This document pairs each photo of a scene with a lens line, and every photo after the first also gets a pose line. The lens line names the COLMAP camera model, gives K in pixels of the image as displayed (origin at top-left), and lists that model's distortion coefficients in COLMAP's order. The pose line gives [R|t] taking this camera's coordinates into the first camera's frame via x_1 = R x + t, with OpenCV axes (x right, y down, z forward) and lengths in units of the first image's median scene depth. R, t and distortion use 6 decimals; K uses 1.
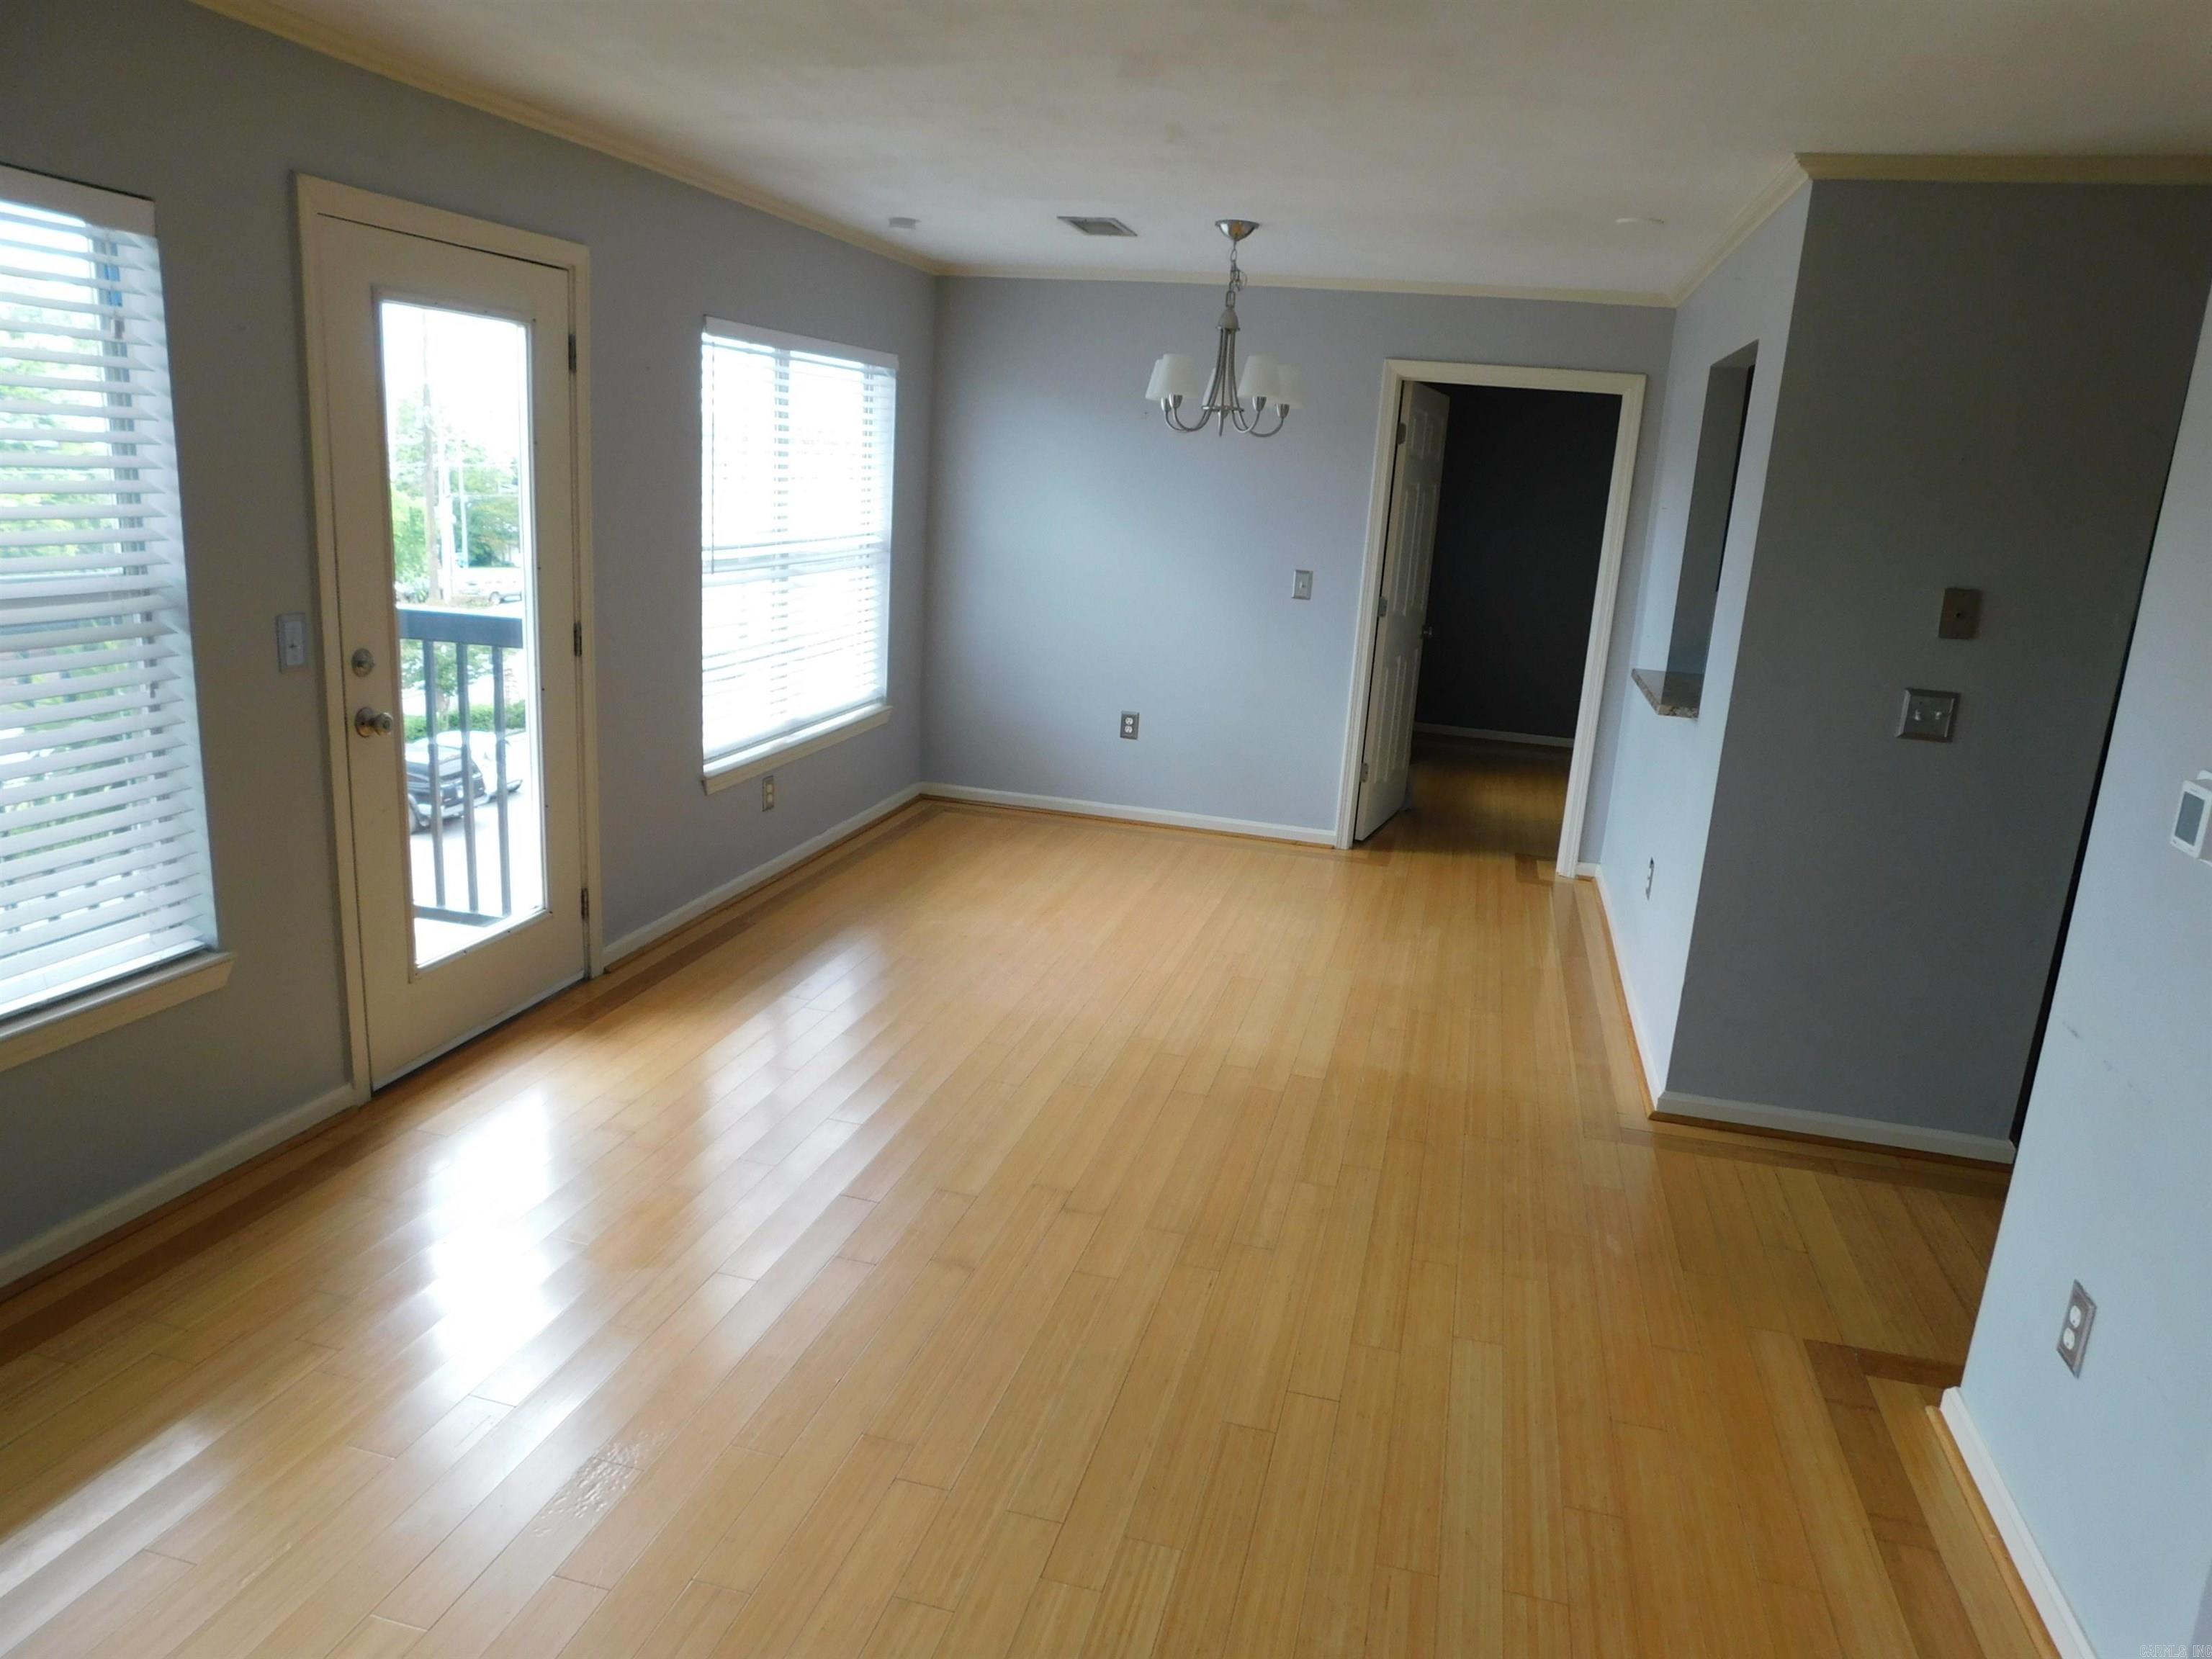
lens RADIAL K [[1467.0, 0, 1110.2], [0, 1467.0, 824.2], [0, 0, 1]] dist [-0.067431, 0.054942]
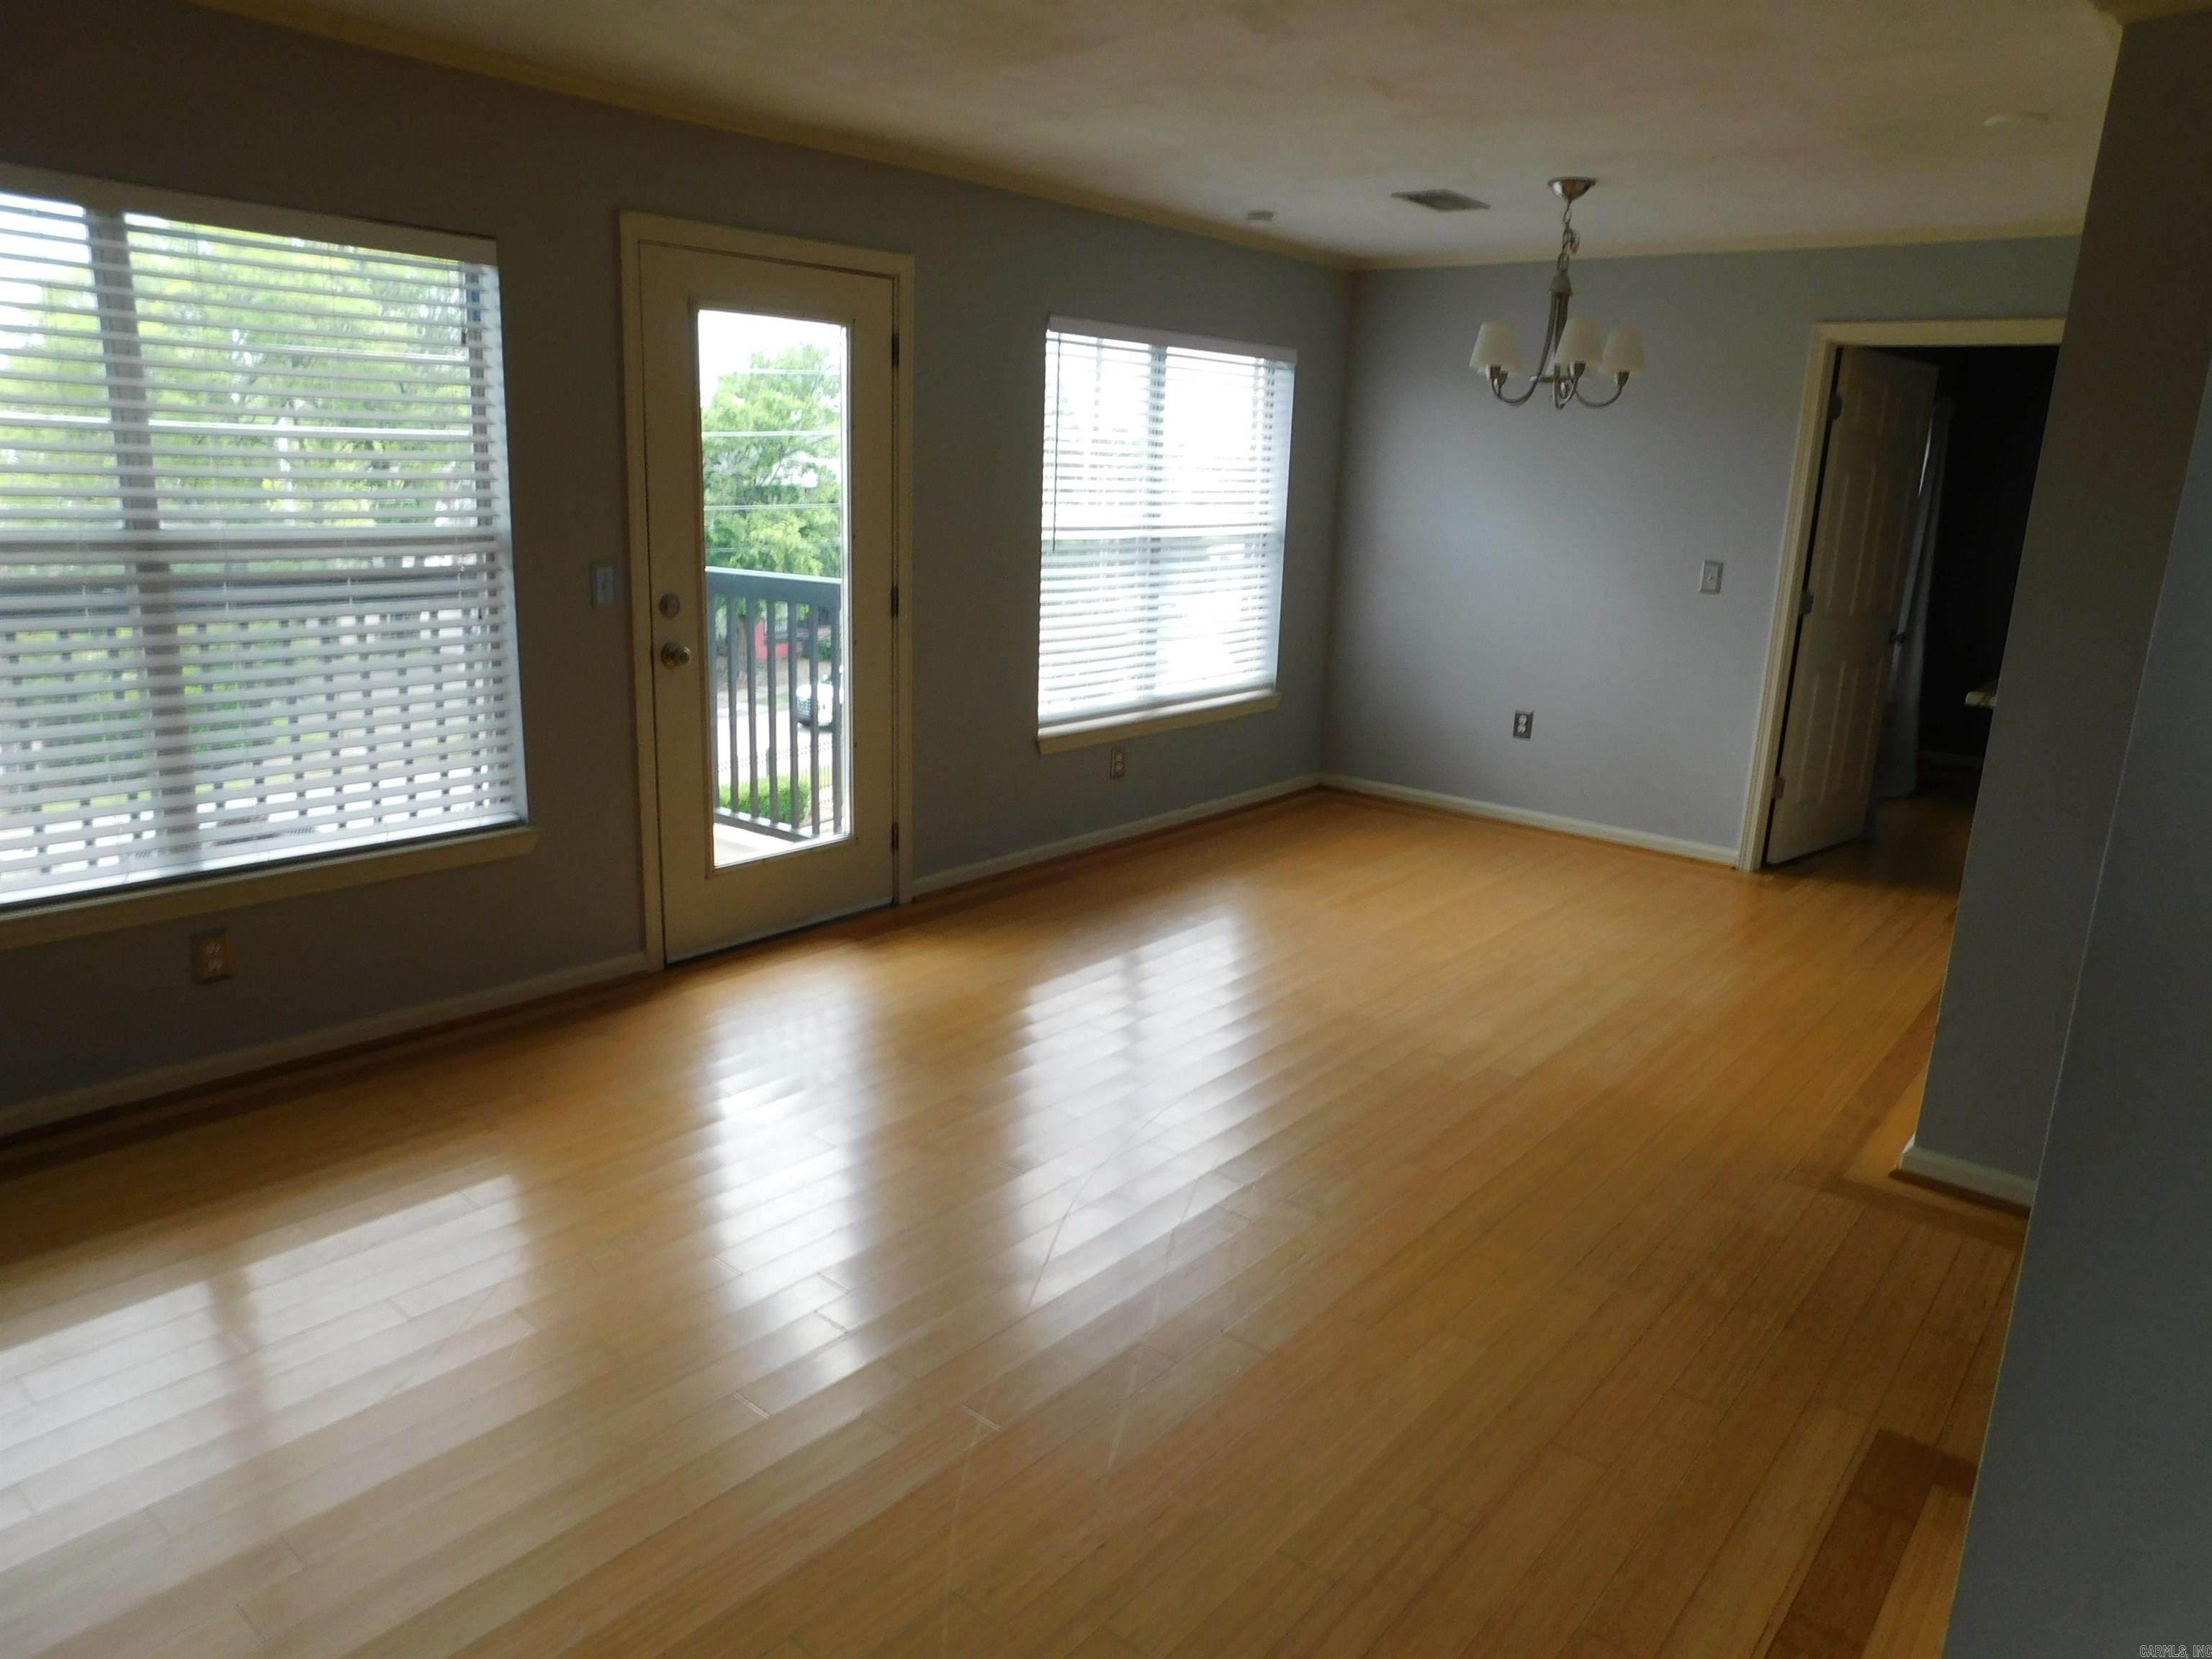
lens RADIAL K [[1467.0, 0, 1110.2], [0, 1467.0, 824.2], [0, 0, 1]] dist [-0.067431, 0.054942]
pose [[0.903811, 0.073142, -0.421636, 0.248790], [-0.082016, 0.996627, -0.002921, 0.031906], [0.420000, 0.037221, 0.906761, 0.035188]]
